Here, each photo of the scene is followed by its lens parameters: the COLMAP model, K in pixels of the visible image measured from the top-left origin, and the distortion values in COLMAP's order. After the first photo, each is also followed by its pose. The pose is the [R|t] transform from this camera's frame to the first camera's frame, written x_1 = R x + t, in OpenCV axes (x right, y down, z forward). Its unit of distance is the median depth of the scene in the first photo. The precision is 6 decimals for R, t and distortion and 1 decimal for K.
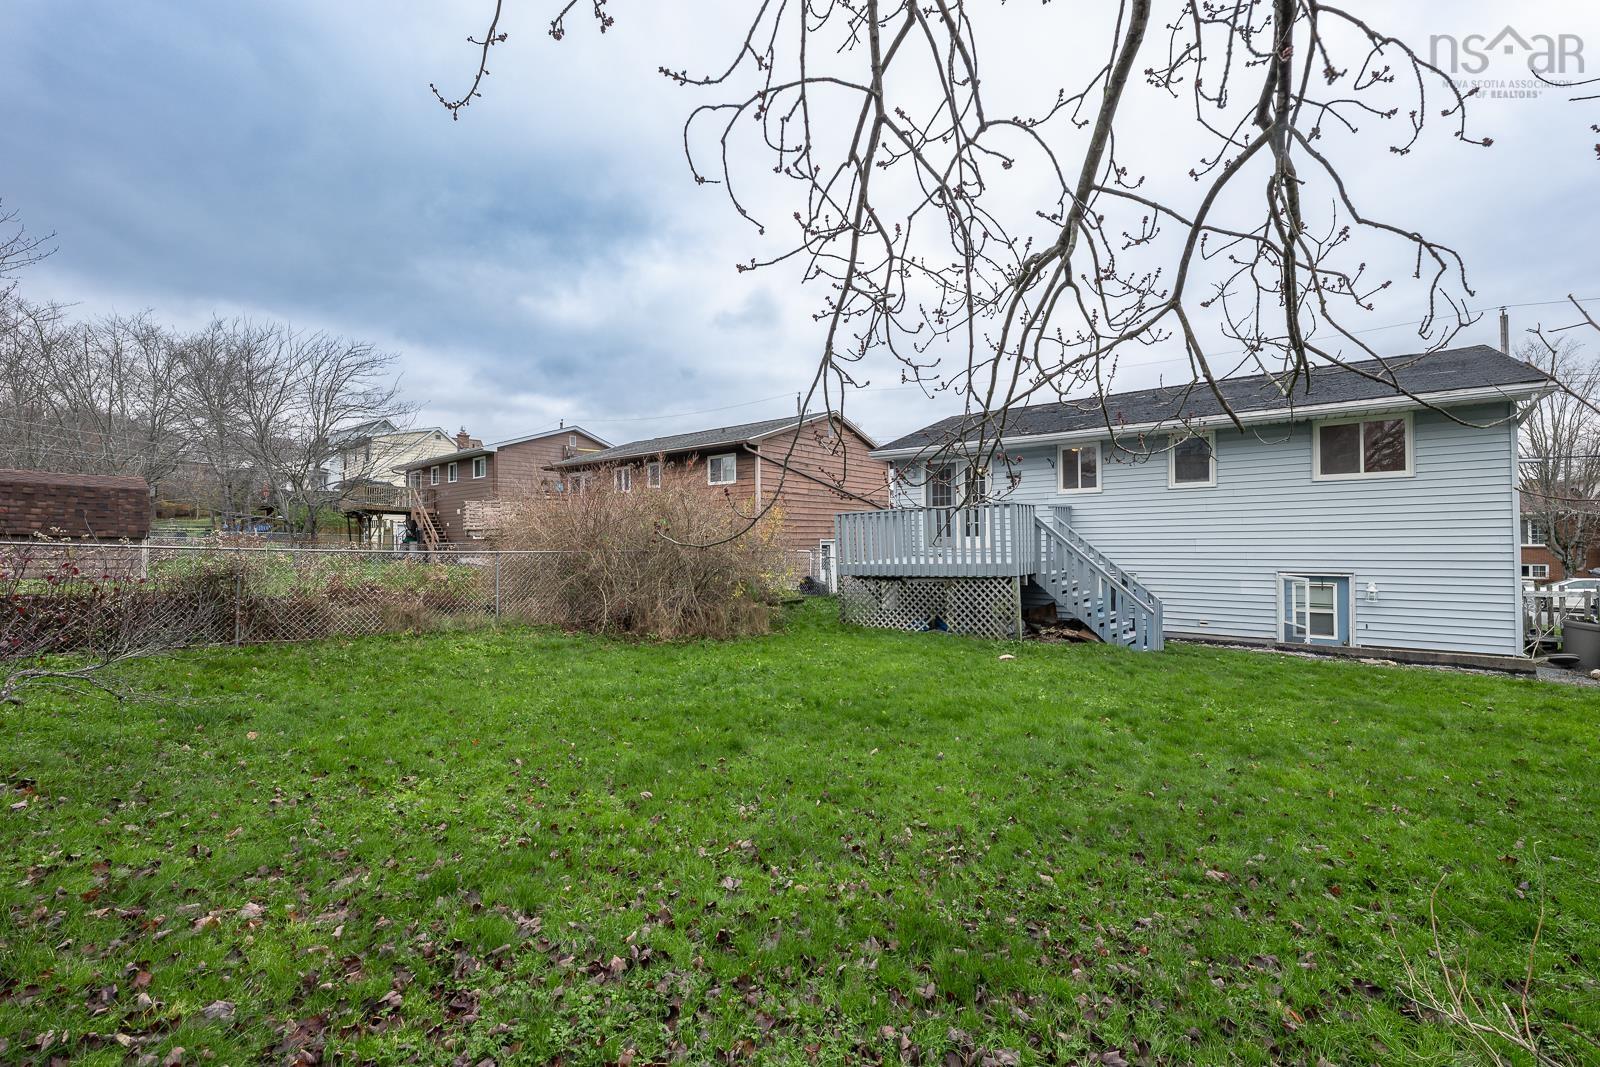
lens RADIAL K [[652.9, 0, 795.5], [0, 652.9, 534.0], [0, 0, 1]] dist [0.001184, -0.000459]
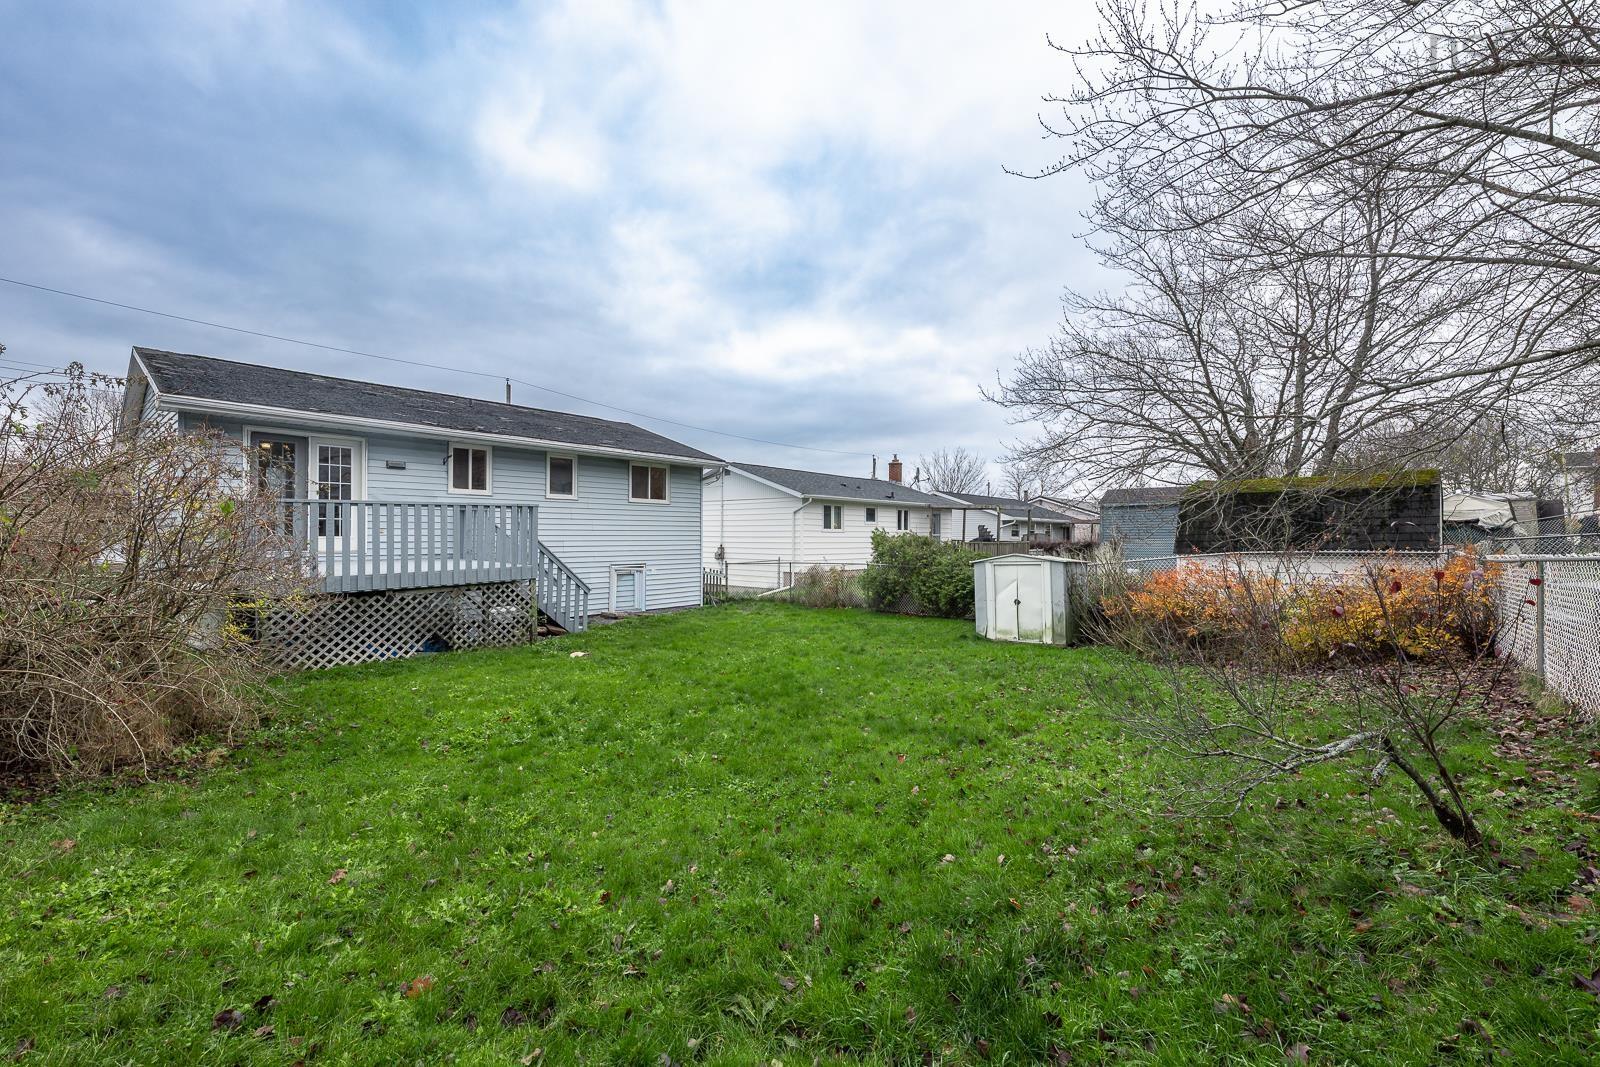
lens RADIAL K [[646.0, 0, 800.0], [0, 646.0, 533.5], [0, 0, 1]] dist [-0.000623, -0.000153]
pose [[0.037655, 0.015878, 0.999165, -0.560742], [-0.012983, 0.999797, -0.015399, 0.005797], [-0.999206, -0.012393, 0.037853, 0.499047]]
